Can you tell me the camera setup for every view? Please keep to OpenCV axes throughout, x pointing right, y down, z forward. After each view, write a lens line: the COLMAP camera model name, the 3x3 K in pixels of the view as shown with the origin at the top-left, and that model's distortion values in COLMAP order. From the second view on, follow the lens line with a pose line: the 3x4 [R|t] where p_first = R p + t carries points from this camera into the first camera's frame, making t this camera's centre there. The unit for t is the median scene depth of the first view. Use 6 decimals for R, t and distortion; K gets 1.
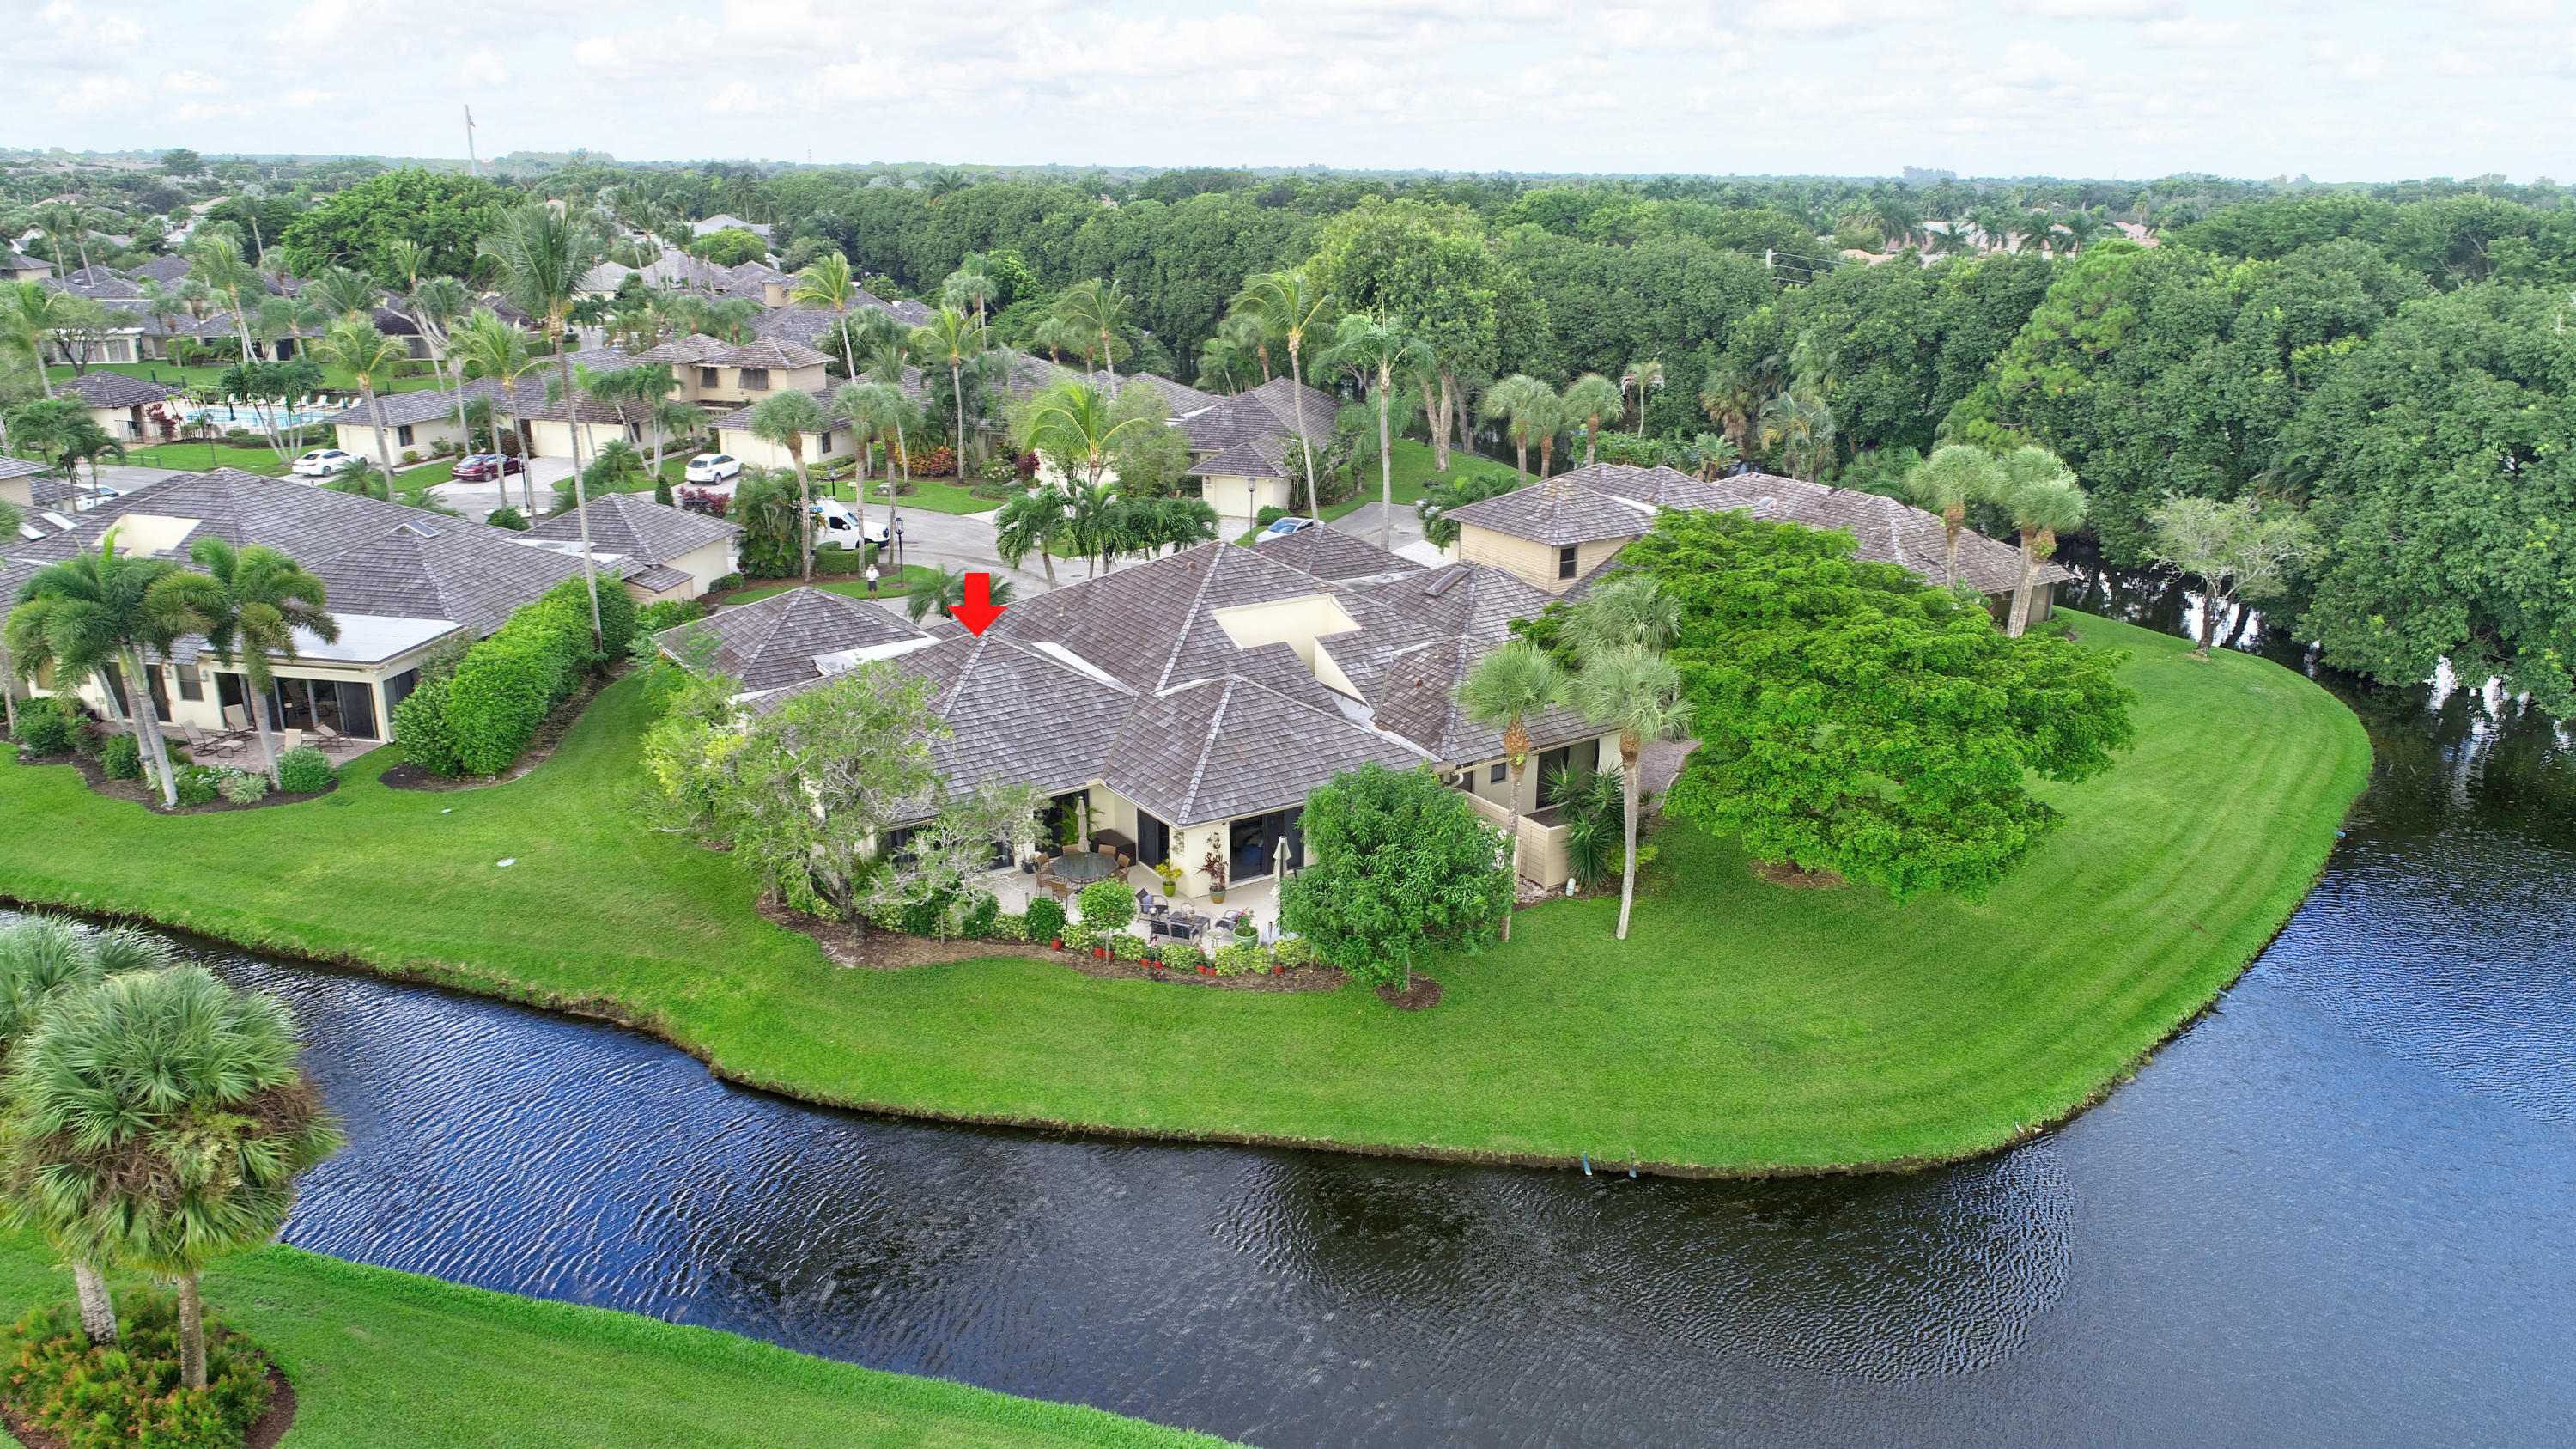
lens RADIAL K [[1717.6, 0, 1288.0], [0, 1717.6, 724.5], [0, 0, 1]] dist [0.001095, -0.004711]
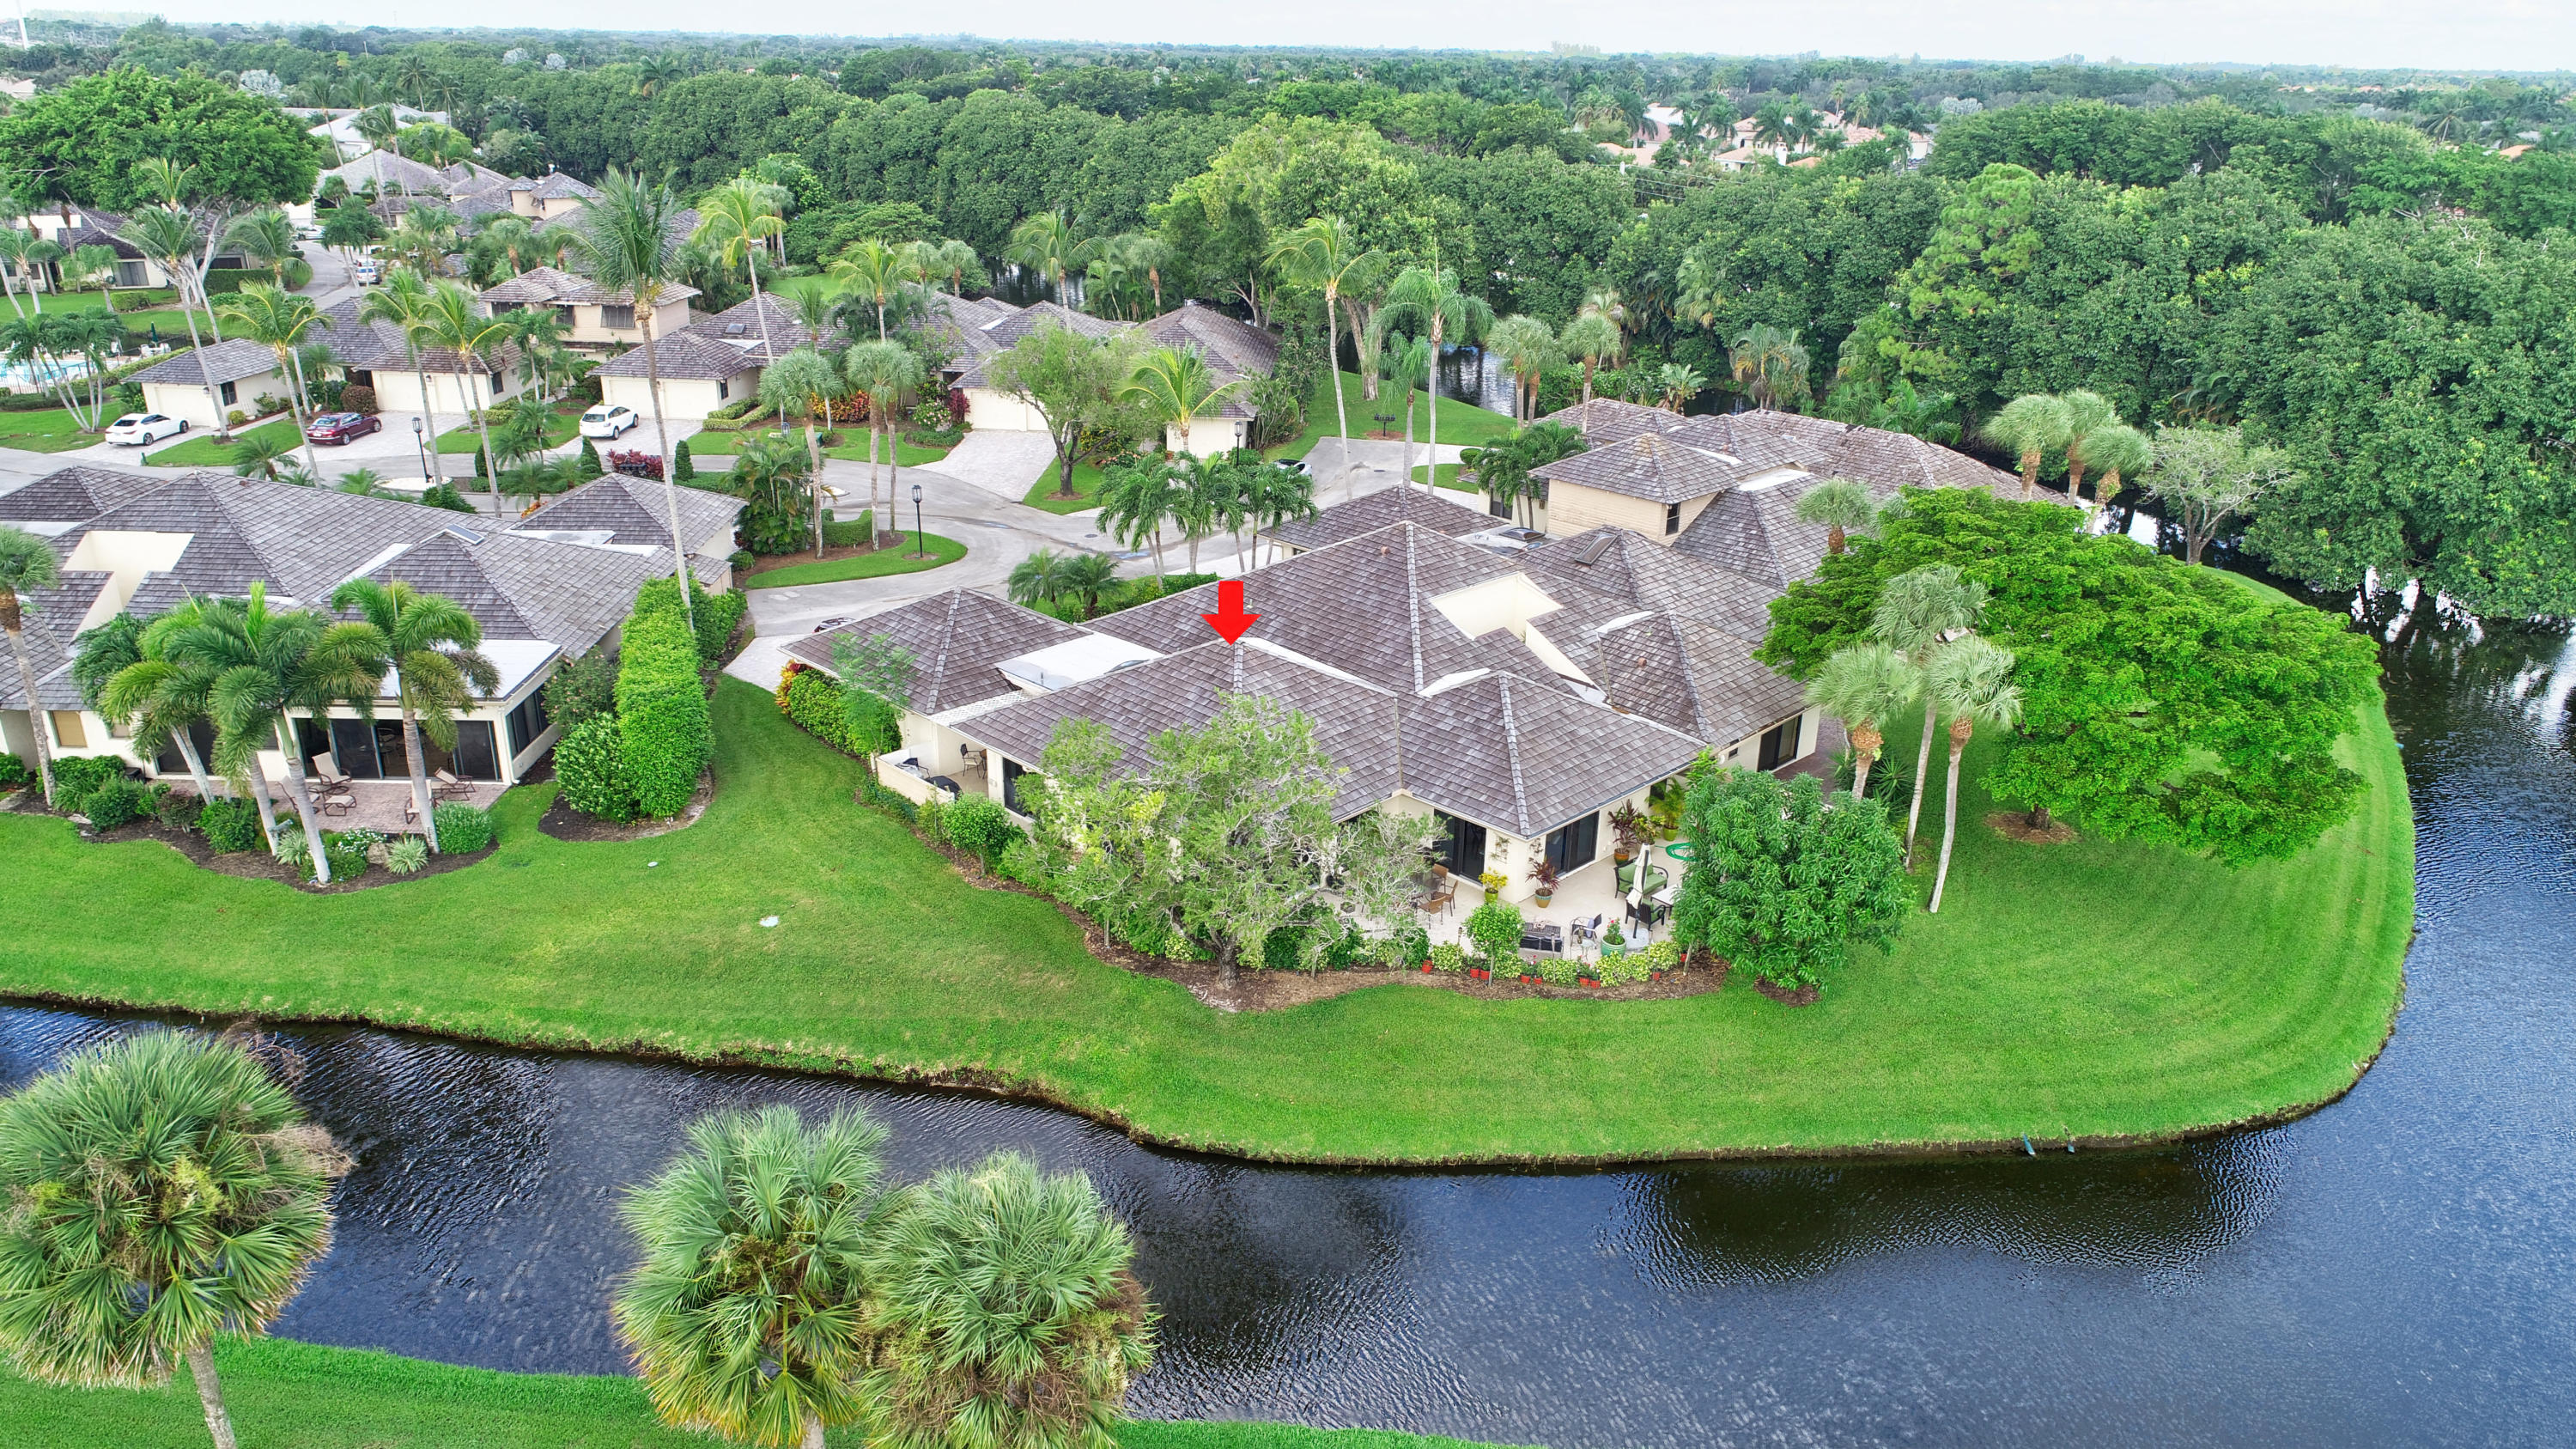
lens RADIAL K [[1721.4, 0, 1288.0], [0, 1721.4, 724.5], [0, 0, 1]] dist [0.000071, 0.002429]
pose [[0.981209, -0.063597, 0.182164, -0.221625], [0.051306, 0.996126, 0.071415, -0.049615], [-0.186000, -0.060727, 0.980671, 0.029619]]
